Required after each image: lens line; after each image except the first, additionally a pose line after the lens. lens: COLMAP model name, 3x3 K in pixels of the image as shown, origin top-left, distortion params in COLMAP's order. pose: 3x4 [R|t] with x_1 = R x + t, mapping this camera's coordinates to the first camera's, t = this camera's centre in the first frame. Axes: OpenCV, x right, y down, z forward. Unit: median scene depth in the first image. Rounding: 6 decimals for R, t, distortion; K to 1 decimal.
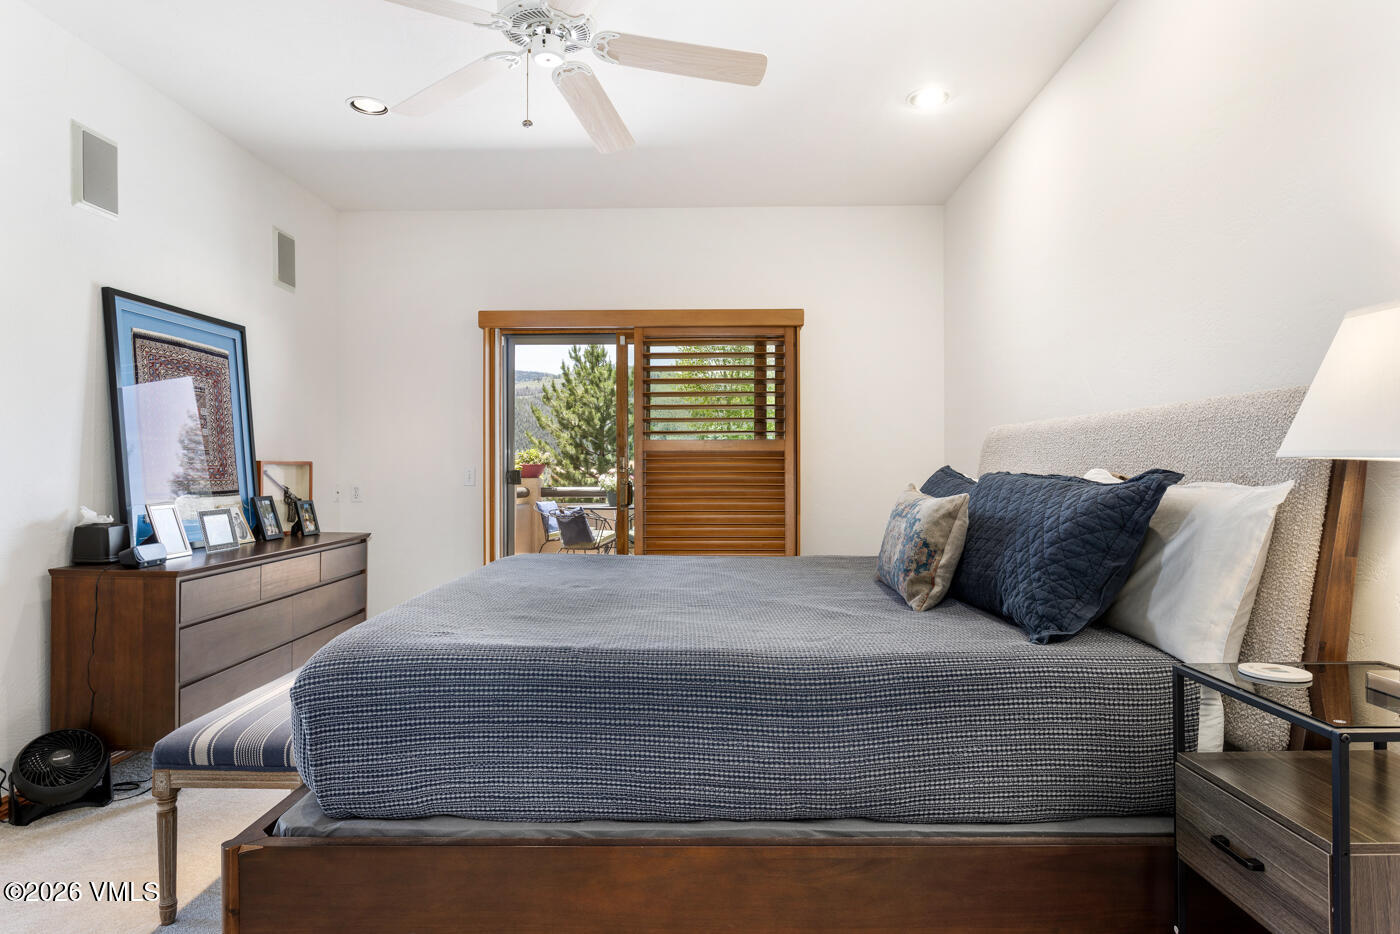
lens RADIAL K [[806.5, 0, 706.2], [0, 806.5, 470.7], [0, 0, 1]] dist [-0.010167, -0.000813]
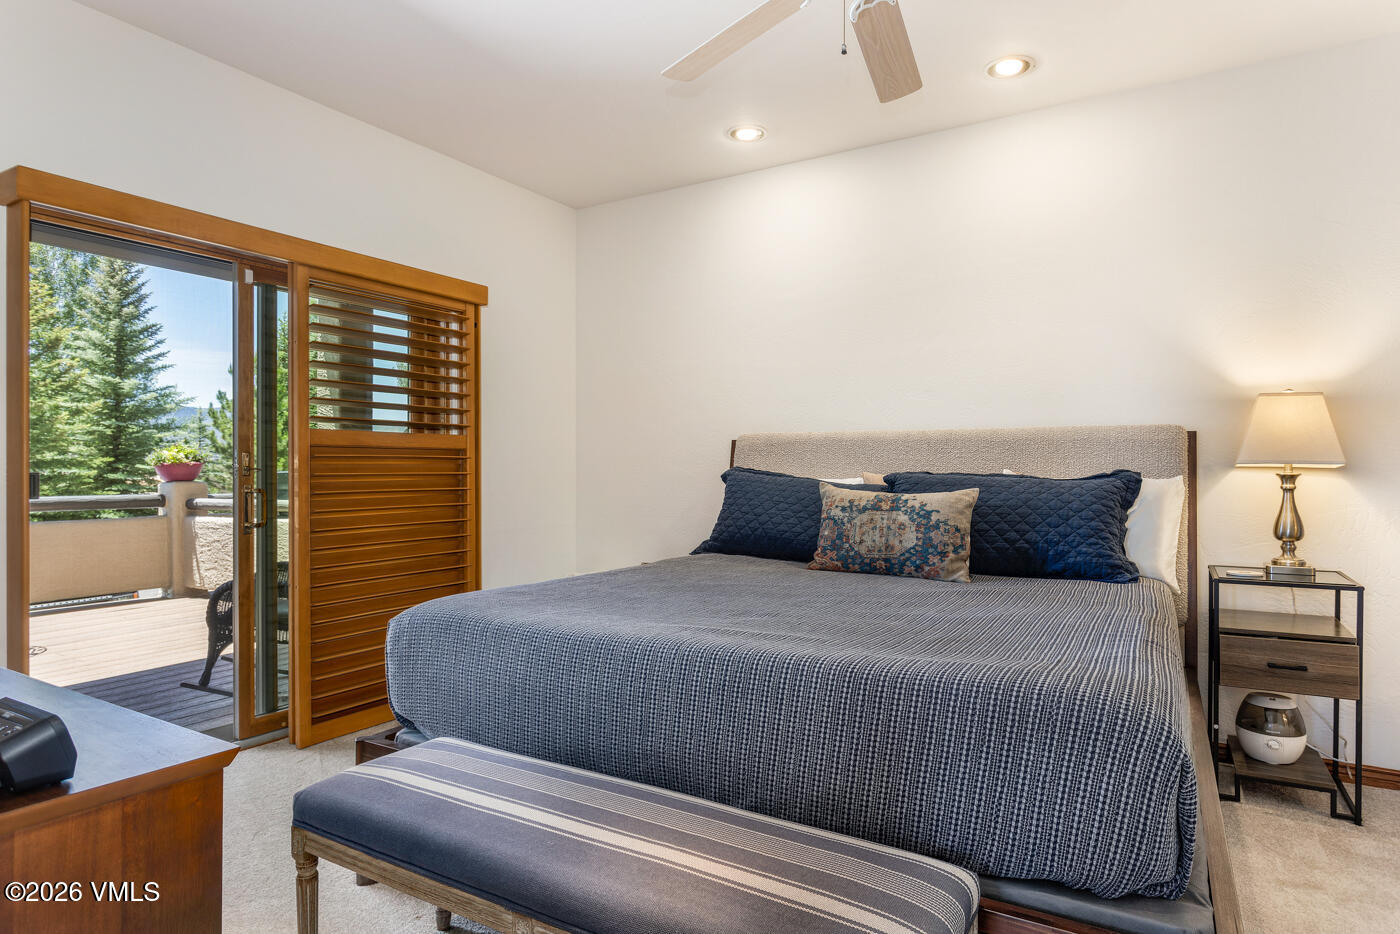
lens RADIAL K [[806.5, 0, 671.5], [0, 806.5, 453.1], [0, 0, 1]] dist [-0.010167, -0.000813]
pose [[0.507693, 0.005622, 0.861520, -0.524473], [0.006642, 0.999923, -0.010440, -0.009009], [-0.861512, 0.011022, 0.507617, 0.383716]]
